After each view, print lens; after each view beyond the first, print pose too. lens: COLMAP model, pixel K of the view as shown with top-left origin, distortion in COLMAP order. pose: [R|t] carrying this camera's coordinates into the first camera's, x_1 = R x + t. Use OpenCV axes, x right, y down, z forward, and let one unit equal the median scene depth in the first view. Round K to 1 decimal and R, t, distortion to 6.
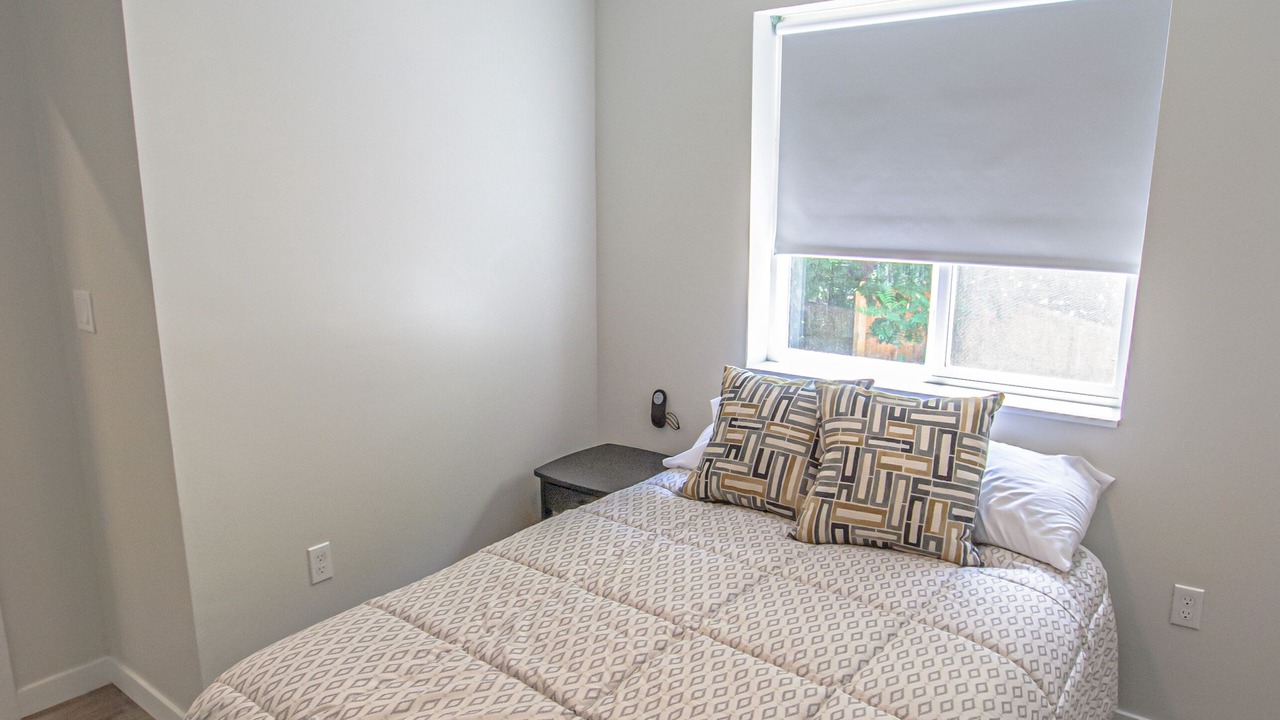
lens RADIAL K [[849.7, 0, 640.9], [0, 849.7, 375.8], [0, 0, 1]] dist [-0.002831, 0.000572]
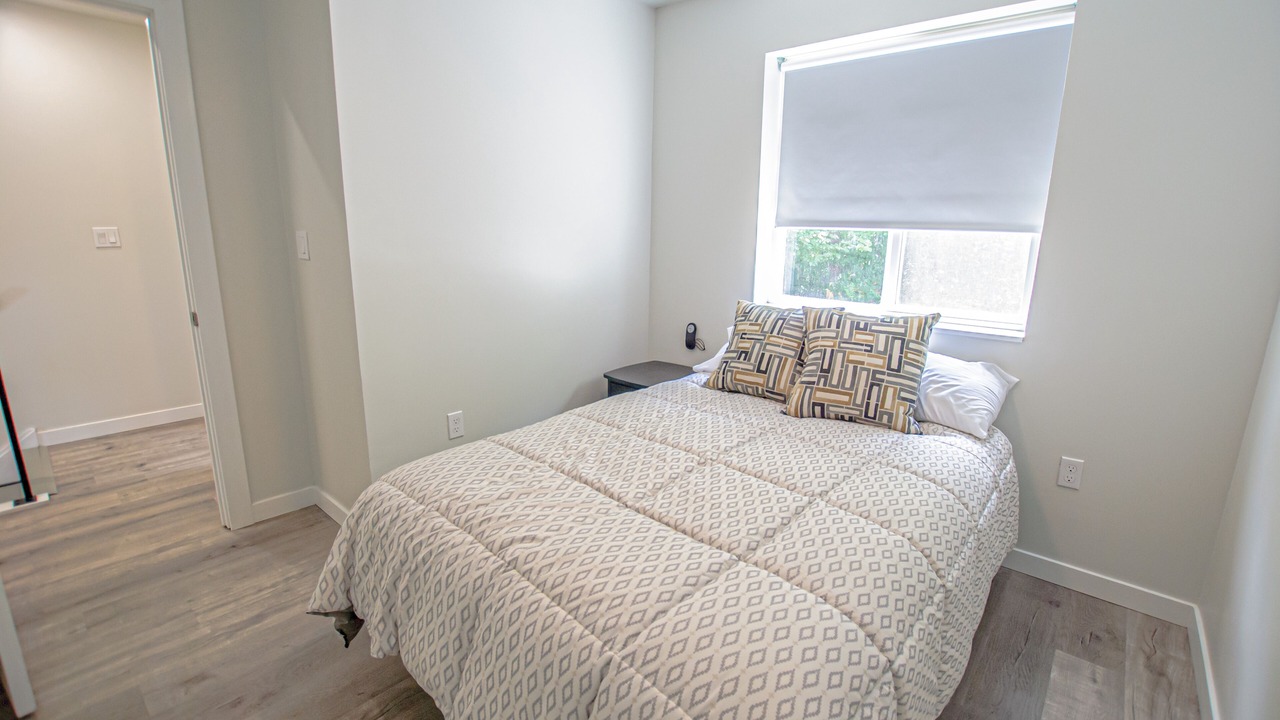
lens RADIAL K [[568.1, 0, 651.1], [0, 568.1, 352.0], [0, 0, 1]] dist [-0.003909, 0.000004]
pose [[0.998515, 0.027770, -0.046872, -0.000476], [-0.027730, 0.999614, 0.001506, 0.098273], [0.046896, -0.000204, 0.998900, 0.049154]]
